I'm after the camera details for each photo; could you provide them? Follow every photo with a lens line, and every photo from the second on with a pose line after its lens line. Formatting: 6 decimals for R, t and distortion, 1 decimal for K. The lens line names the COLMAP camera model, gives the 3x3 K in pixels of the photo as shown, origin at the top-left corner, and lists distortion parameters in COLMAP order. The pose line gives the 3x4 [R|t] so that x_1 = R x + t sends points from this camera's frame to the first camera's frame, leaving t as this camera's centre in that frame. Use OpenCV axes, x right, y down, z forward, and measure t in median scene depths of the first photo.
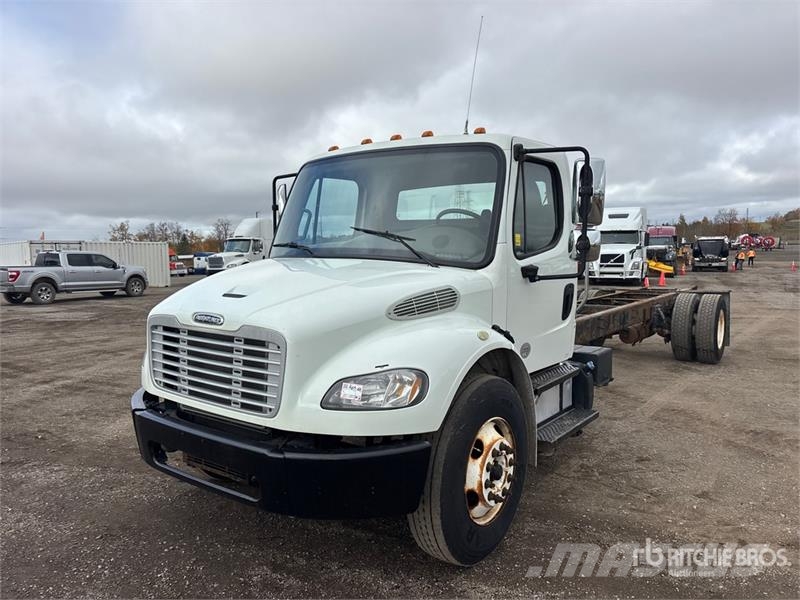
lens RADIAL K [[618.7, 0, 409.4], [0, 618.7, 302.7], [0, 0, 1]] dist [0.030627, -0.000366]
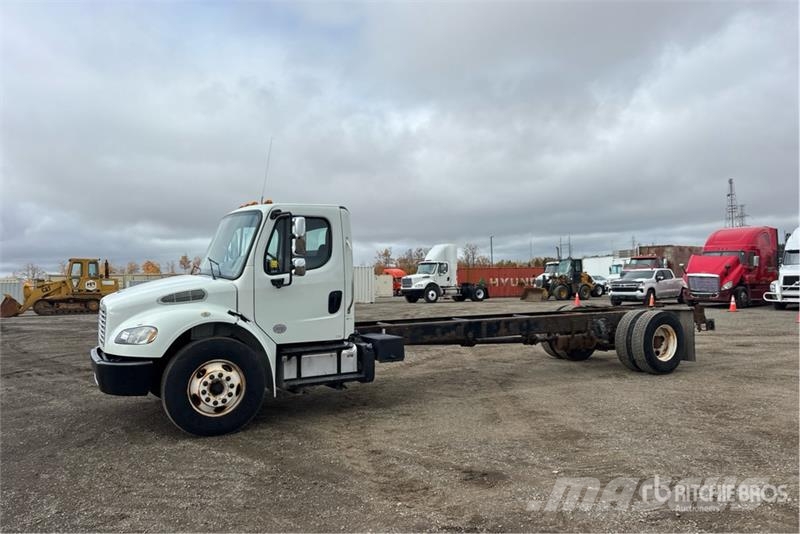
lens RADIAL K [[615.4, 0, 400.0], [0, 615.4, 267.0], [0, 0, 1]] dist [0.105230, -0.187067]
pose [[0.905599, -0.006174, -0.424089, 0.783027], [-0.033558, 0.995716, -0.086154, 0.028514], [0.422805, 0.092253, 0.901513, -0.264096]]
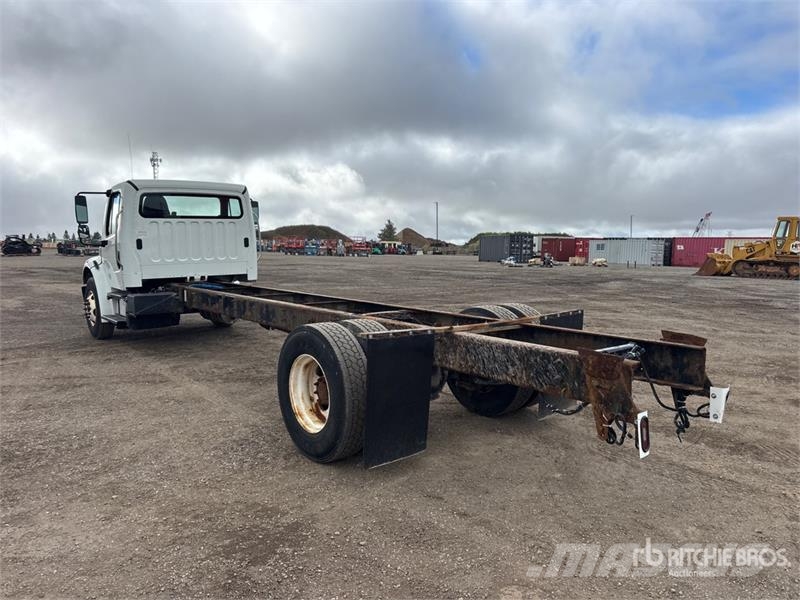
lens RADIAL K [[605.4, 0, 383.3], [0, 605.4, 300.2], [0, 0, 1]] dist [0.089257, -0.112688]
pose [[-0.295488, 0.104896, -0.949570, 1.371853], [-0.080925, 0.987633, 0.134283, -0.150704], [0.951913, 0.116523, -0.283345, 1.733095]]
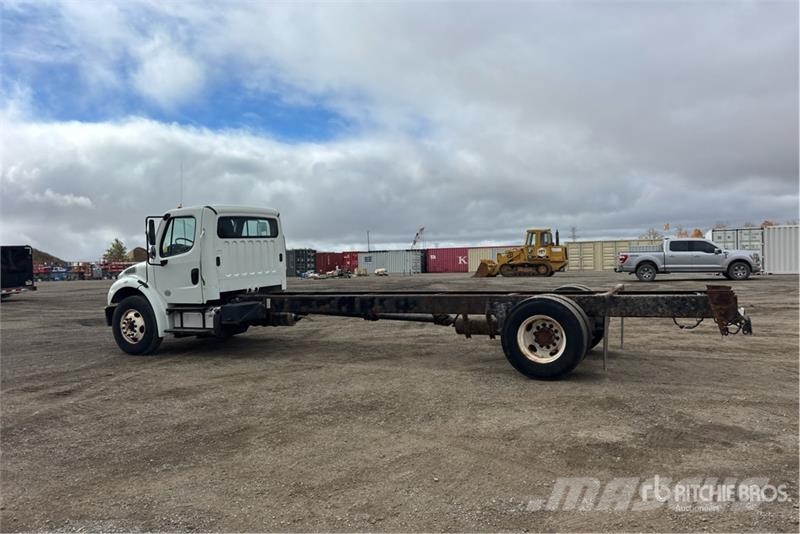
lens RADIAL K [[615.4, 0, 400.0], [0, 615.4, 267.0], [0, 0, 1]] dist [0.105230, -0.187067]
pose [[0.162659, 0.029709, -0.986235, 1.861933], [-0.053375, 0.998348, 0.021270, -0.088372], [0.985238, 0.049180, 0.163976, 0.983607]]
